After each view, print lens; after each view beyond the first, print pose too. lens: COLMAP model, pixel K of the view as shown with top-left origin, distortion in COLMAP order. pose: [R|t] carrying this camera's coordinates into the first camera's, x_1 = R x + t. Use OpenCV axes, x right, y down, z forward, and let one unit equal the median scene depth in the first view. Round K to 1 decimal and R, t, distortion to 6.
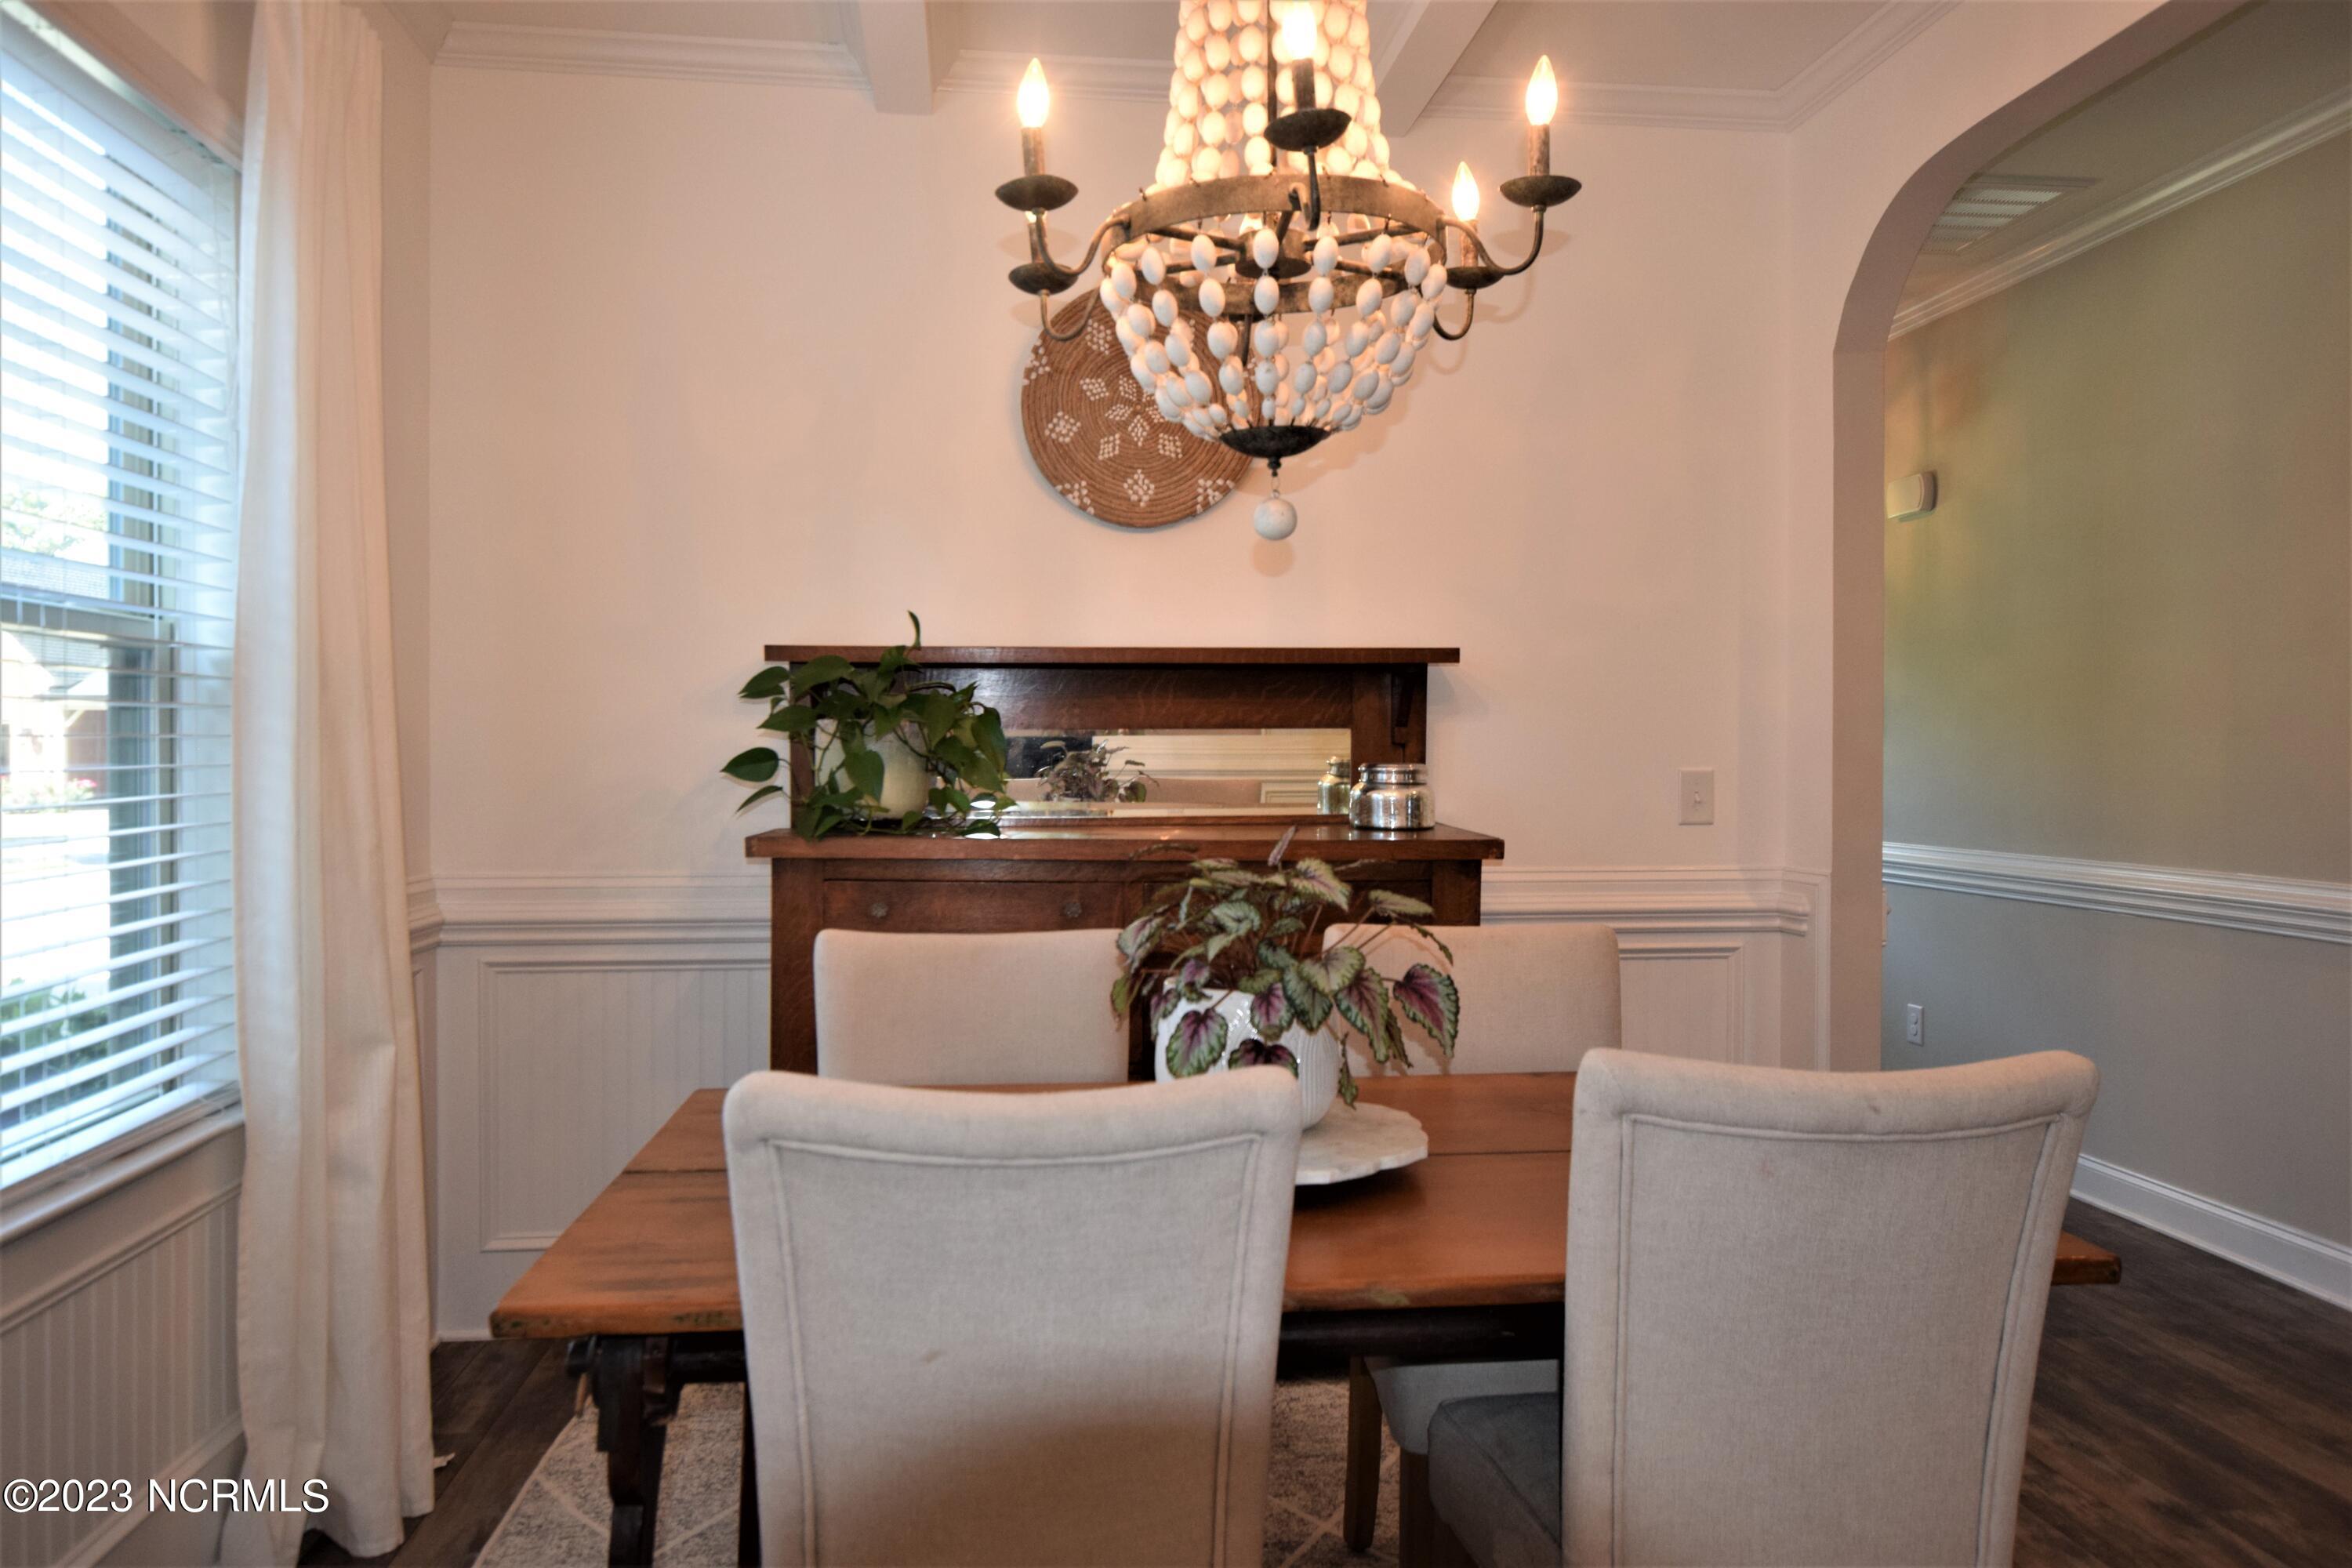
lens RADIAL K [[1647.7, 0, 1178.4], [0, 1647.7, 790.7], [0, 0, 1]] dist [-0.003817, 0.003110]
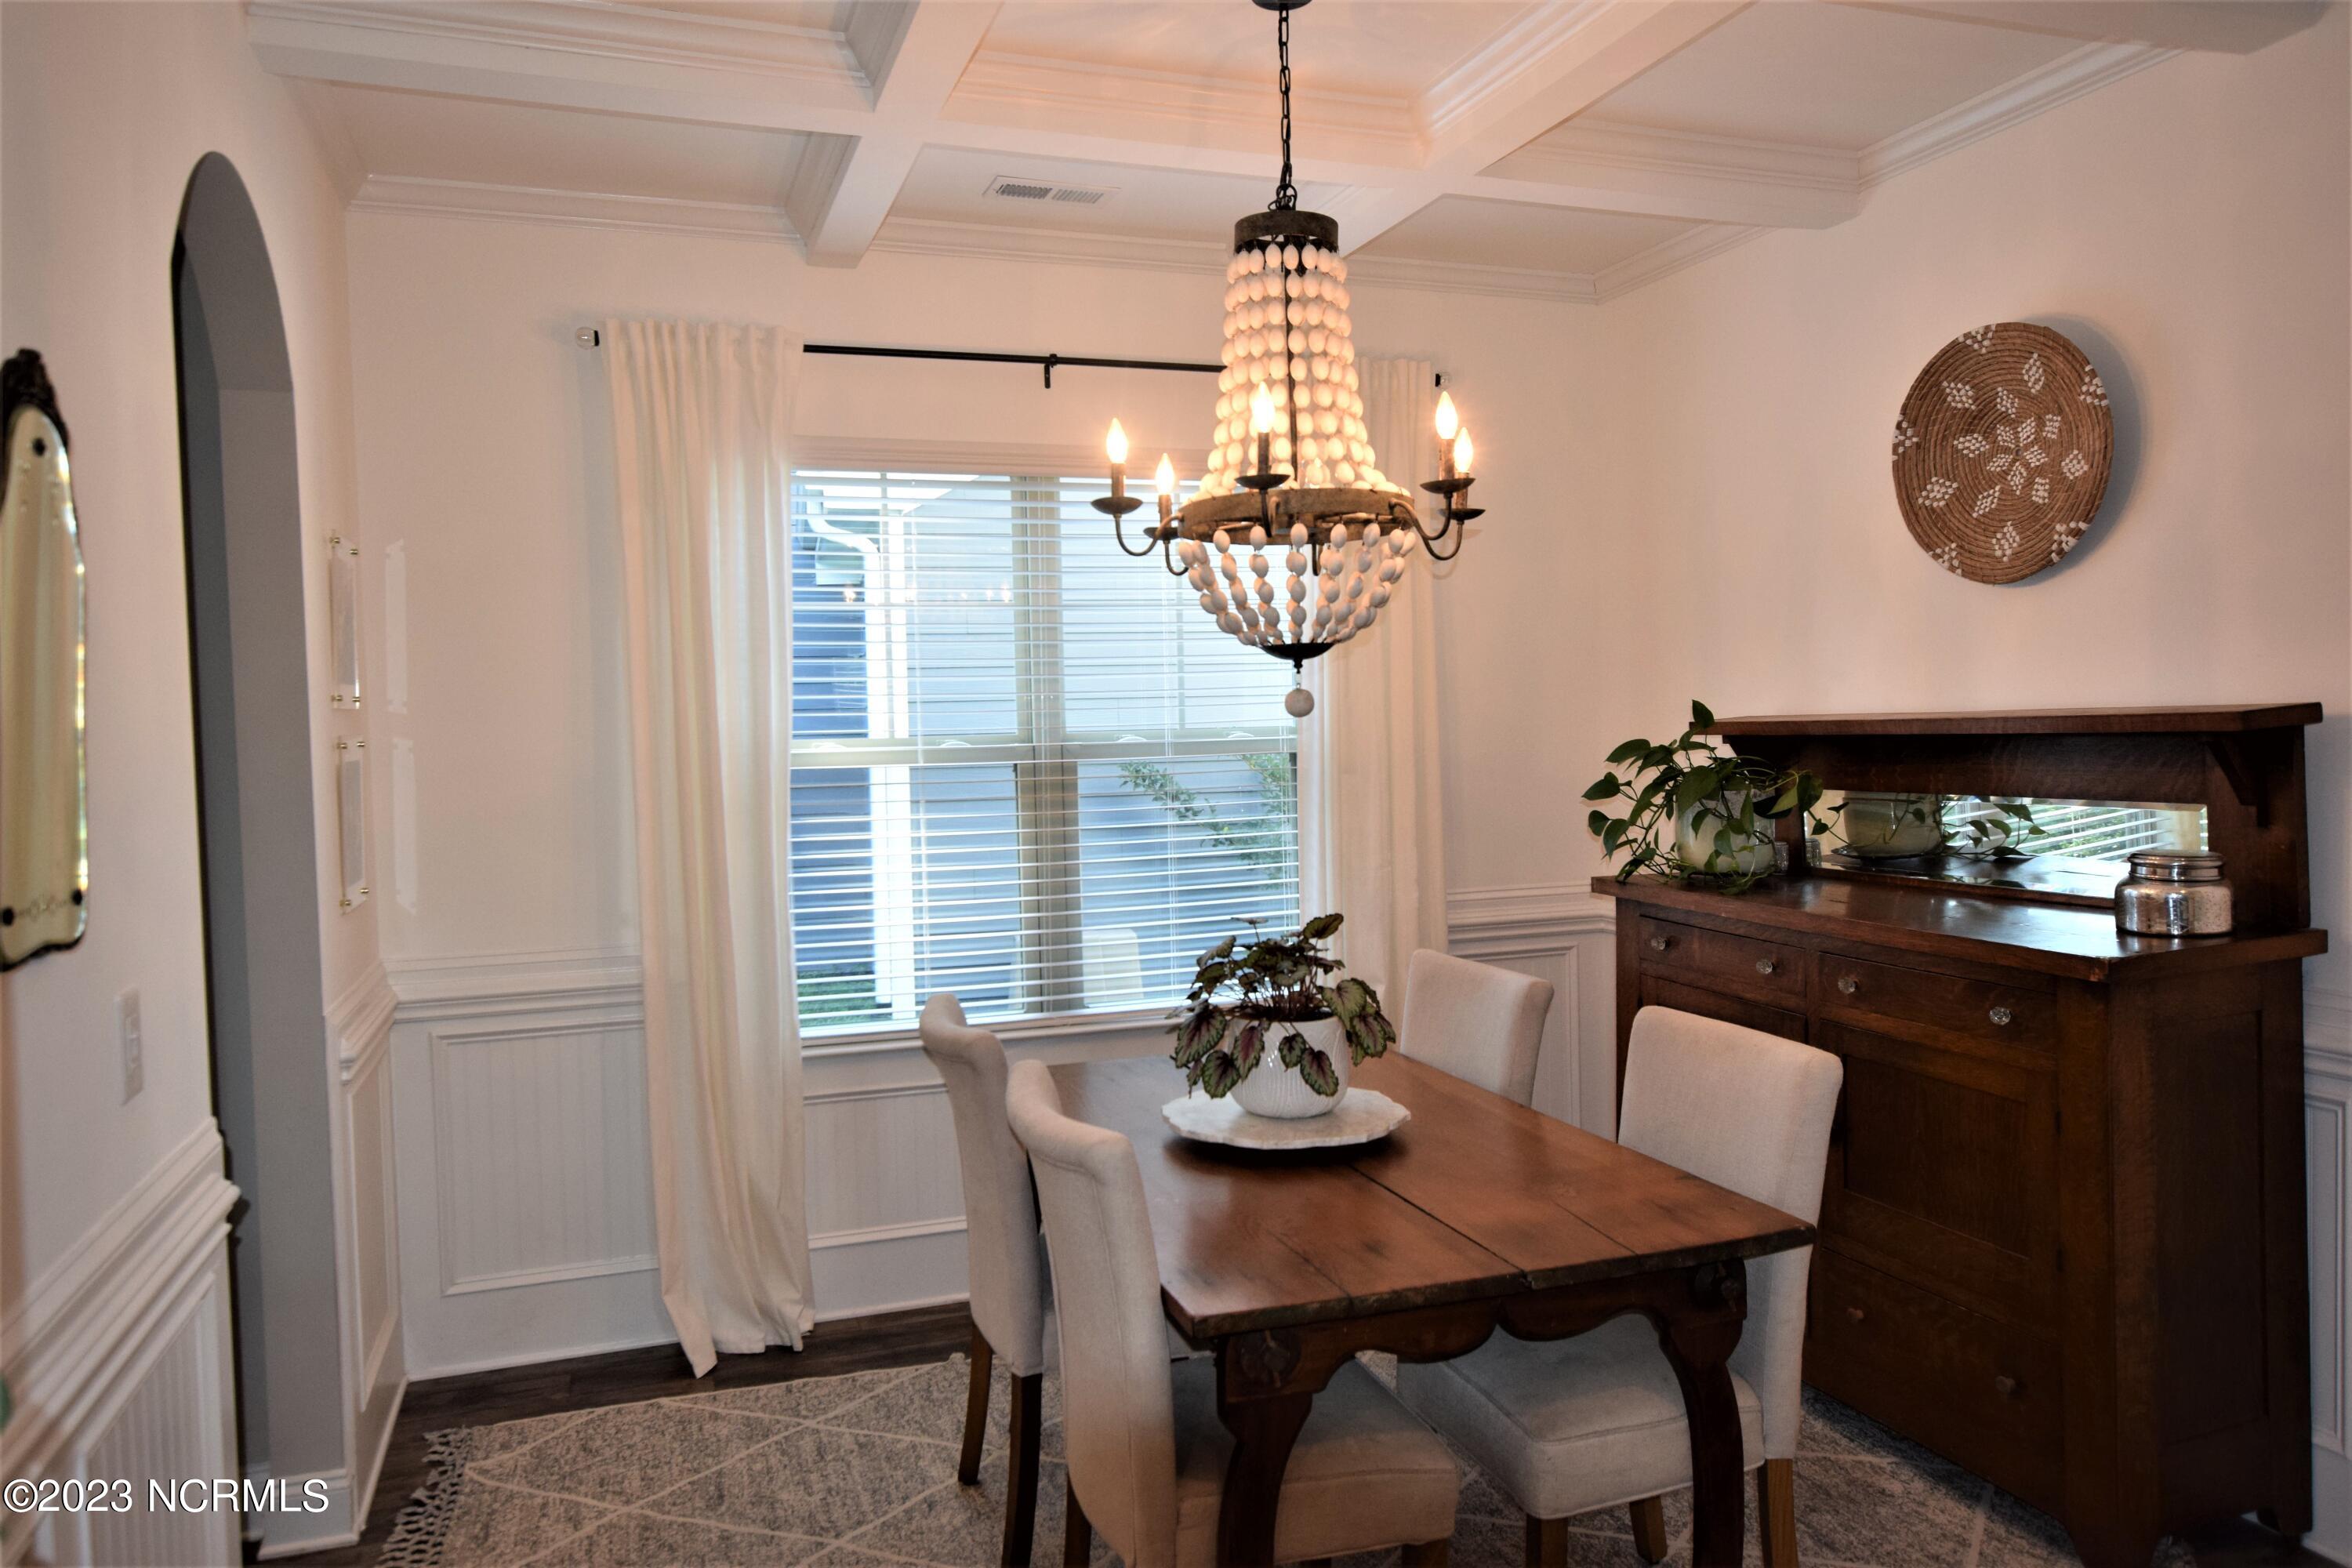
lens RADIAL K [[1647.7, 0, 1176.8], [0, 1647.7, 774.2], [0, 0, 1]] dist [-0.003817, 0.003110]
pose [[0.210732, 0.028525, -0.977128, 0.805594], [0.009008, 0.999475, 0.031121, -0.083262], [0.977502, -0.015361, 0.210364, 0.329557]]
